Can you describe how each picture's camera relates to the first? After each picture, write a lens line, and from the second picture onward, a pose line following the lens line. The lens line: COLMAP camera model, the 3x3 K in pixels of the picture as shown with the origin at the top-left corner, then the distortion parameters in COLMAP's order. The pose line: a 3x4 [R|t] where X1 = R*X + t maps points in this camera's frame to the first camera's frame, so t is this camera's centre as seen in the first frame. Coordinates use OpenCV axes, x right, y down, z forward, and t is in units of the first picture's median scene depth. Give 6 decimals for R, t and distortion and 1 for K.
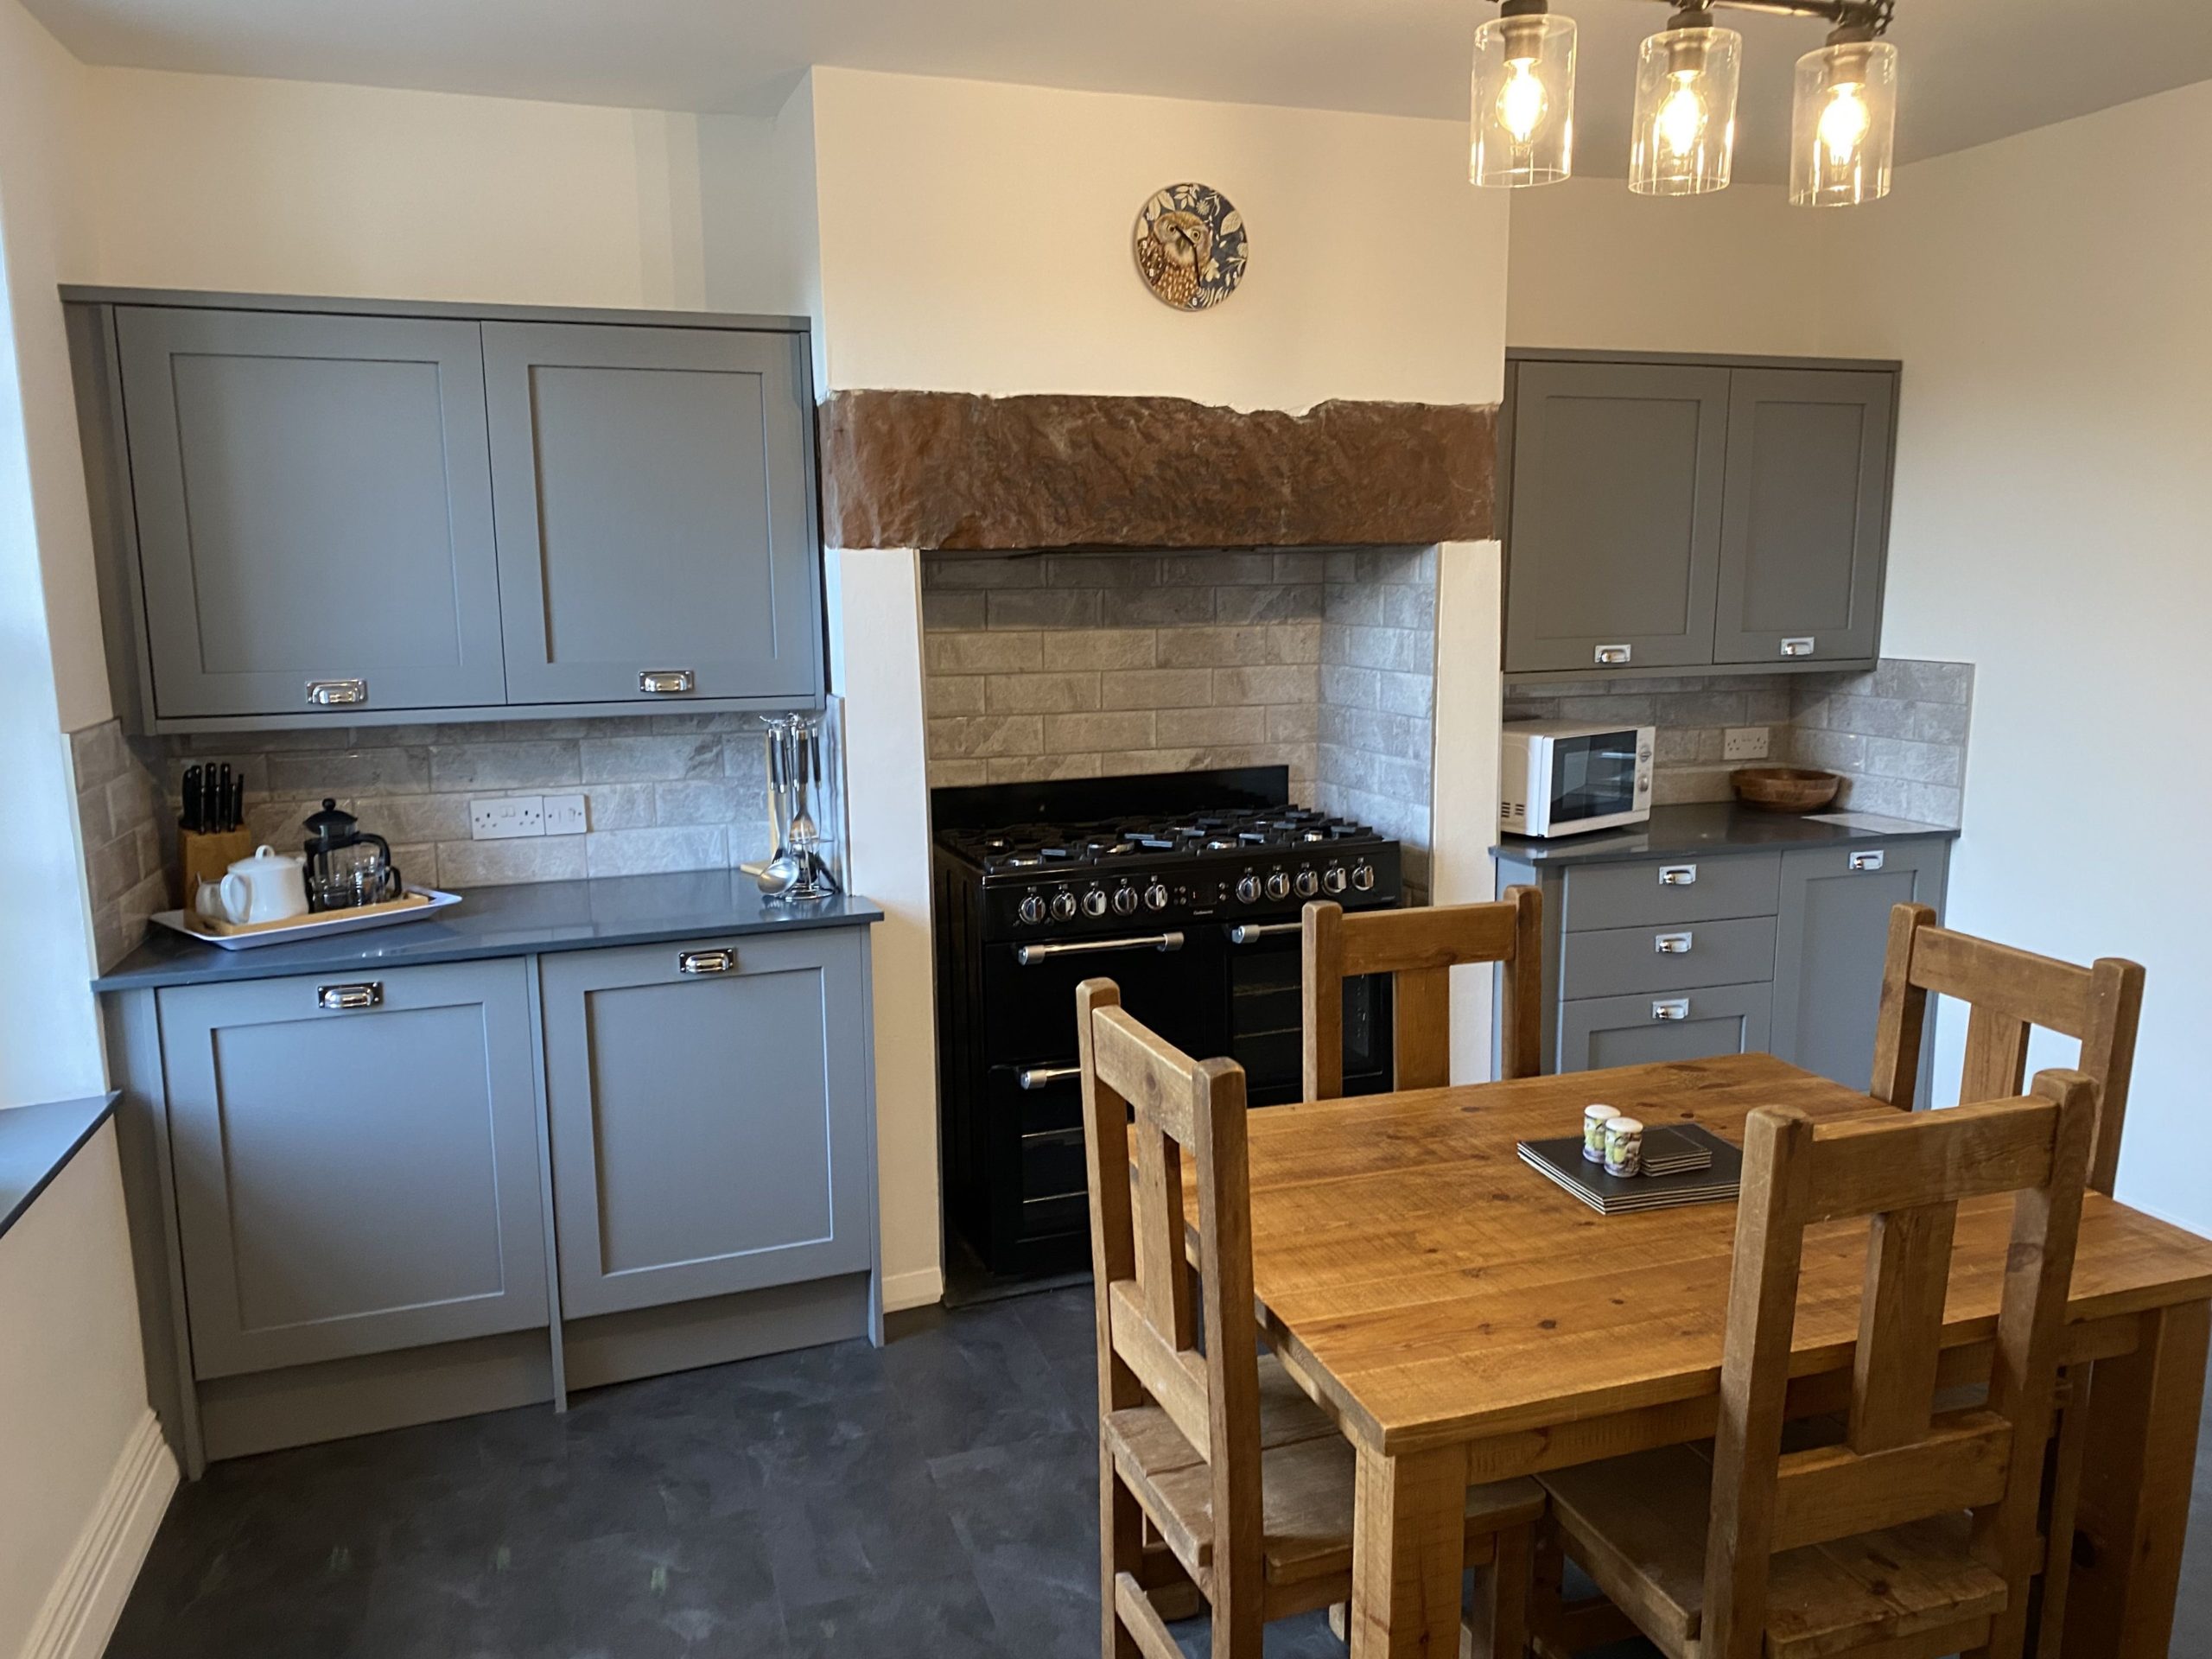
lens RADIAL K [[1703.7, 0, 1117.7], [0, 1703.7, 859.1], [0, 0, 1]] dist [0.092016, -0.091886]
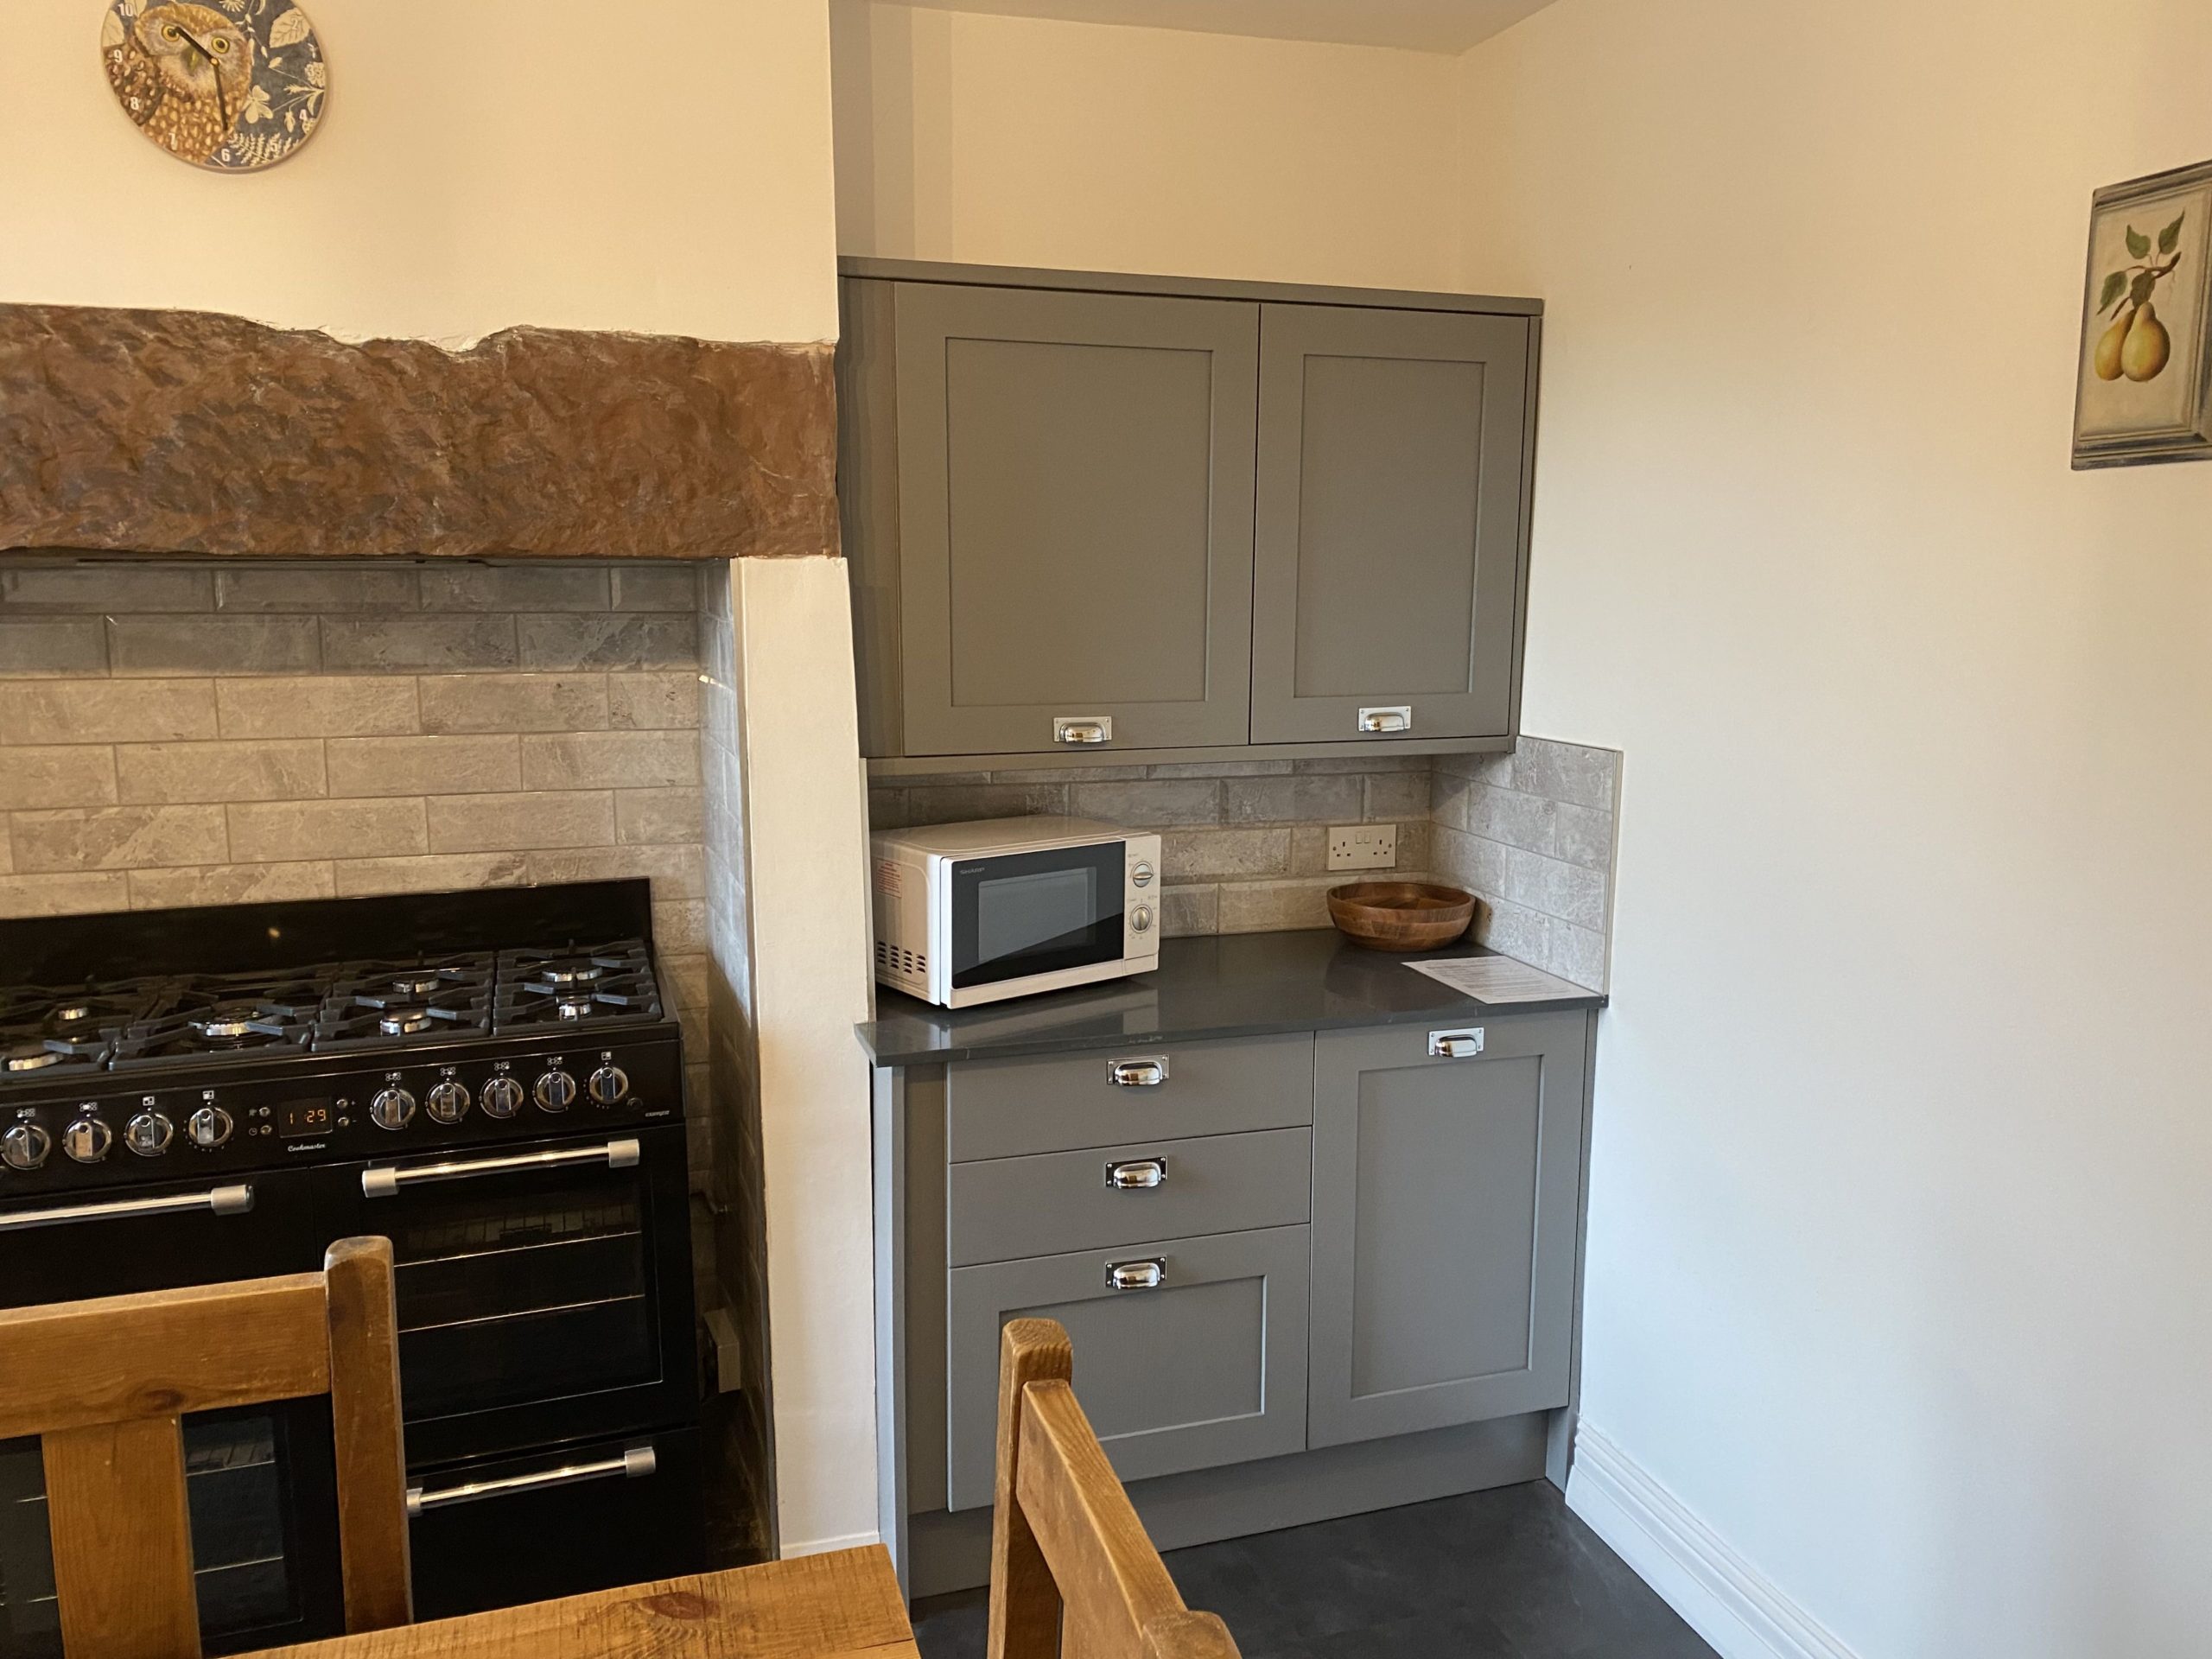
lens RADIAL K [[1703.7, 0, 1131.2], [0, 1703.7, 833.7], [0, 0, 1]] dist [0.092016, -0.091886]
pose [[0.999651, 0.014886, -0.021820, 0.369581], [-0.015198, 0.999784, -0.014166, -0.079276], [0.021604, 0.014493, 0.999662, 0.386340]]
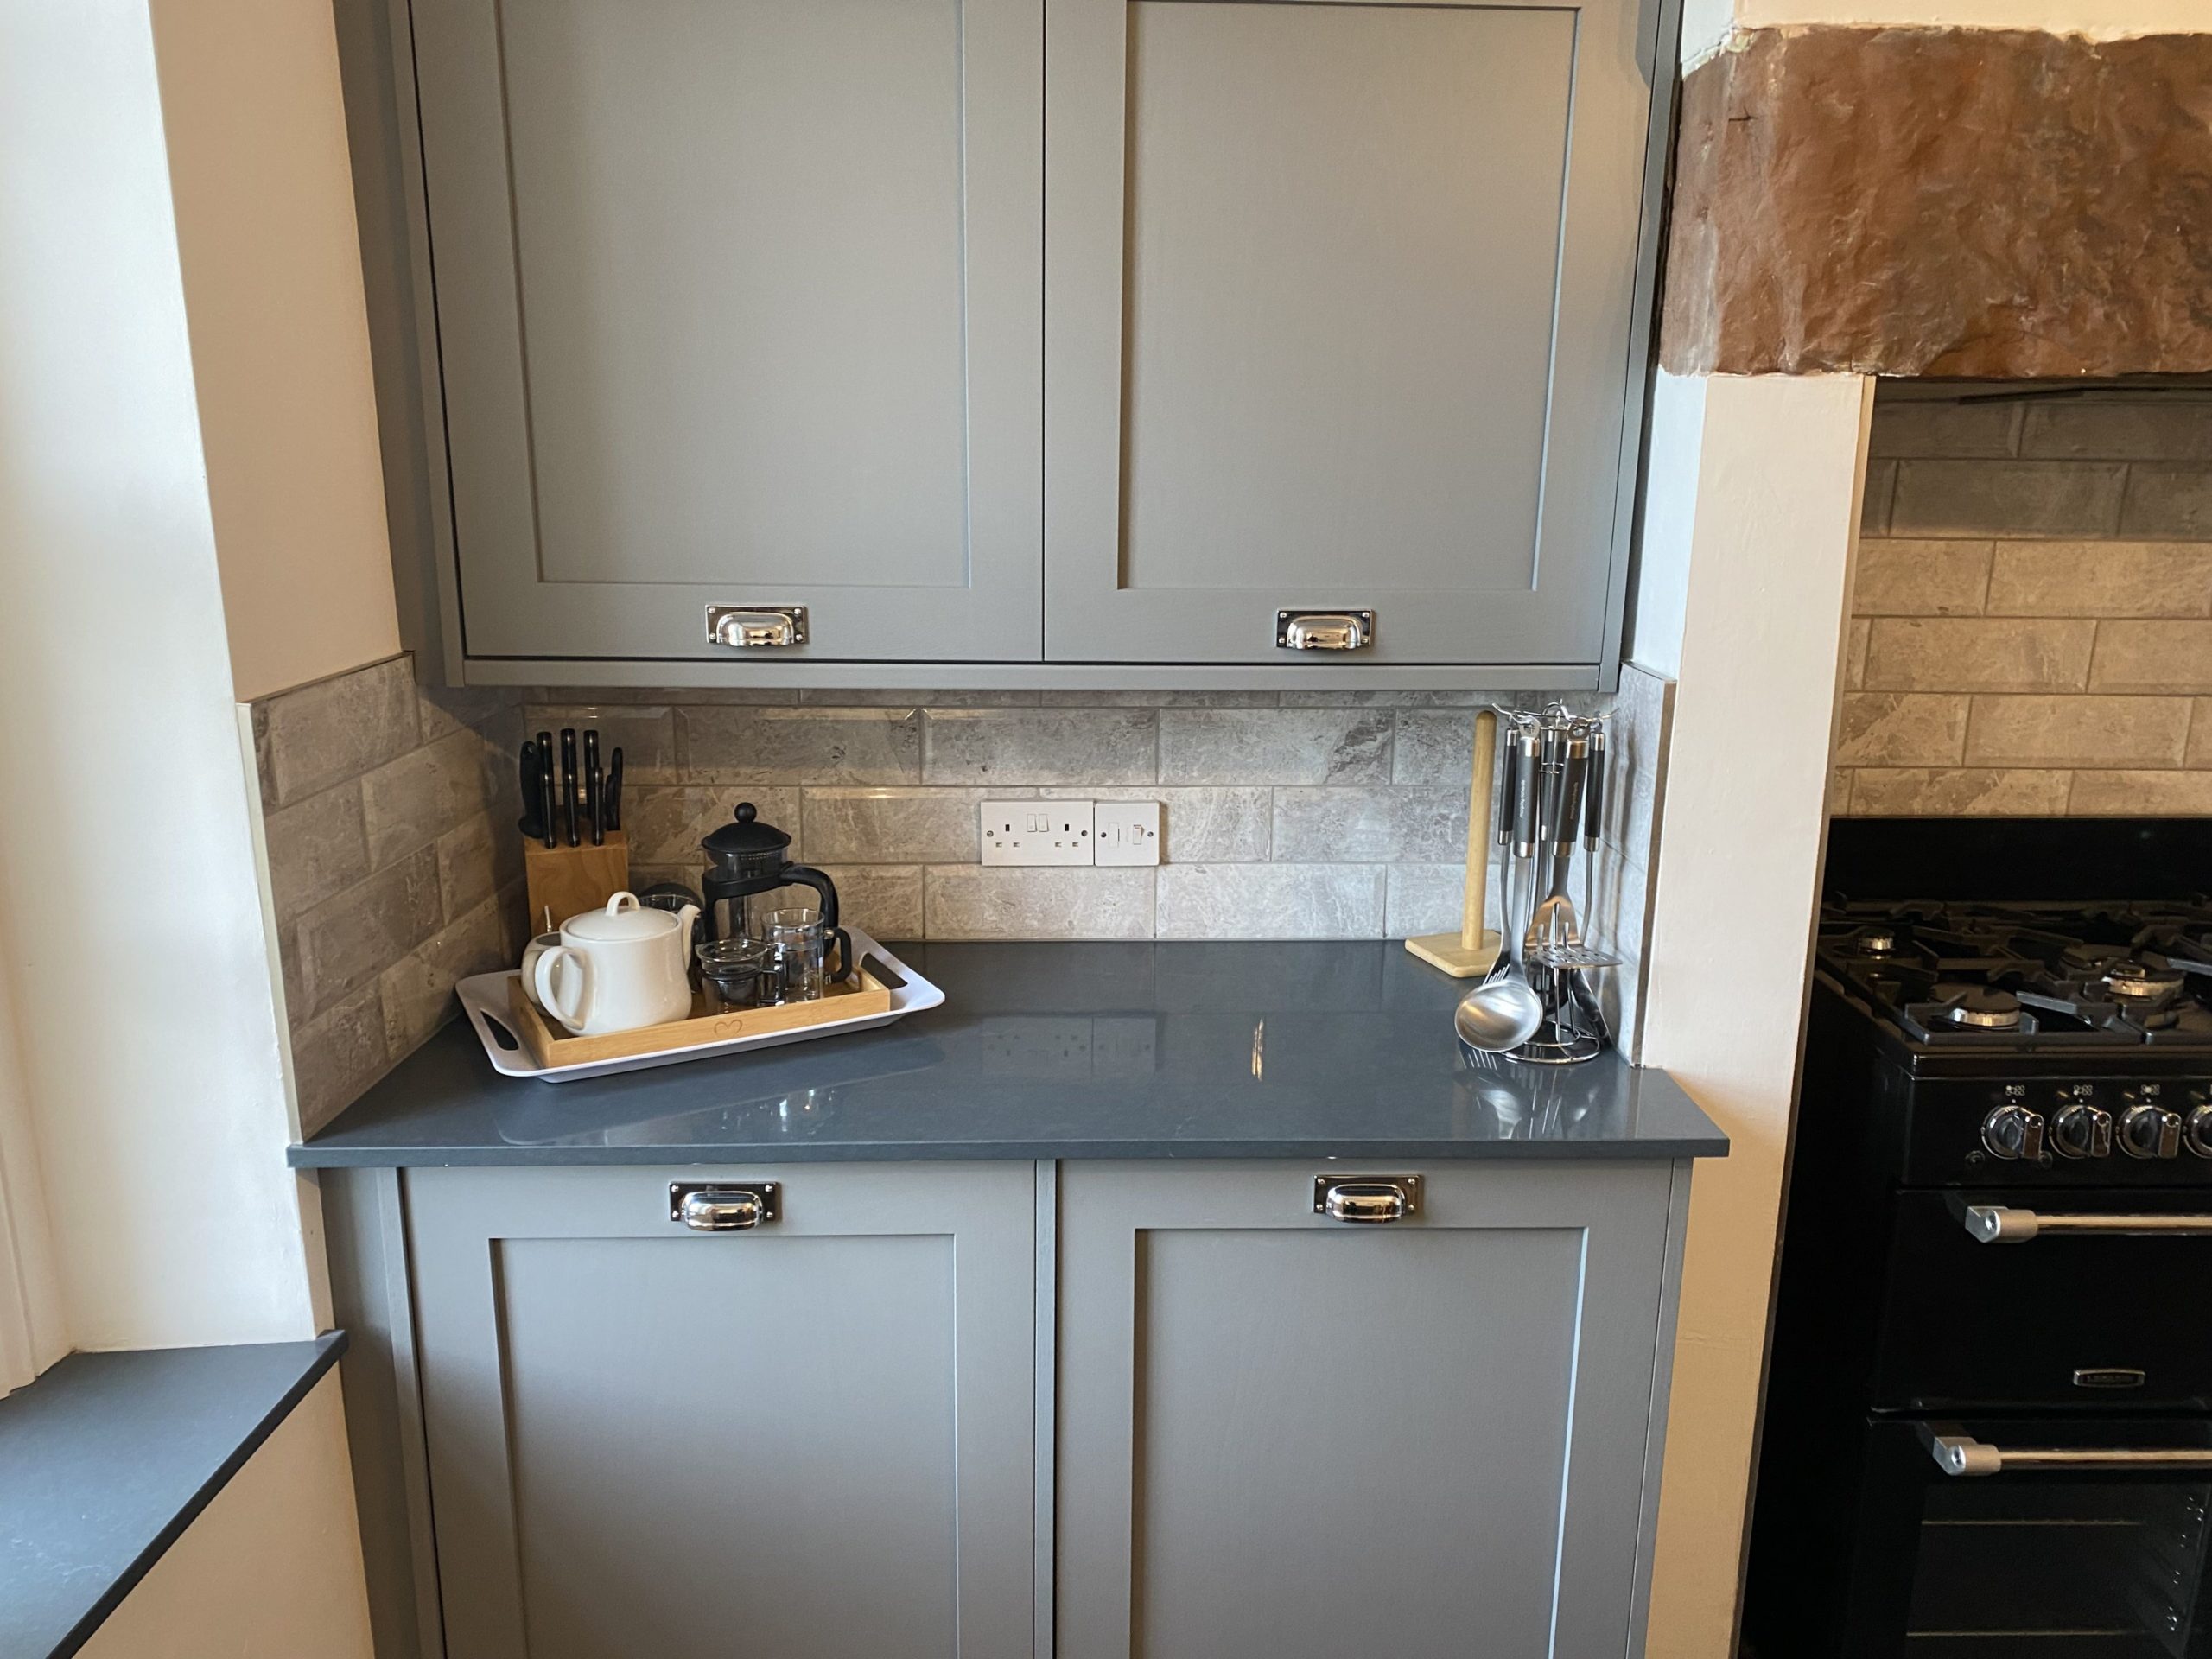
lens RADIAL K [[1703.7, 0, 1124.4], [0, 1703.7, 821.8], [0, 0, 1]] dist [0.092016, -0.091886]
pose [[0.948880, 0.097328, -0.300257, -0.148863], [-0.078756, 0.994190, 0.073377, -0.073345], [0.305654, -0.045979, 0.951032, 0.449489]]
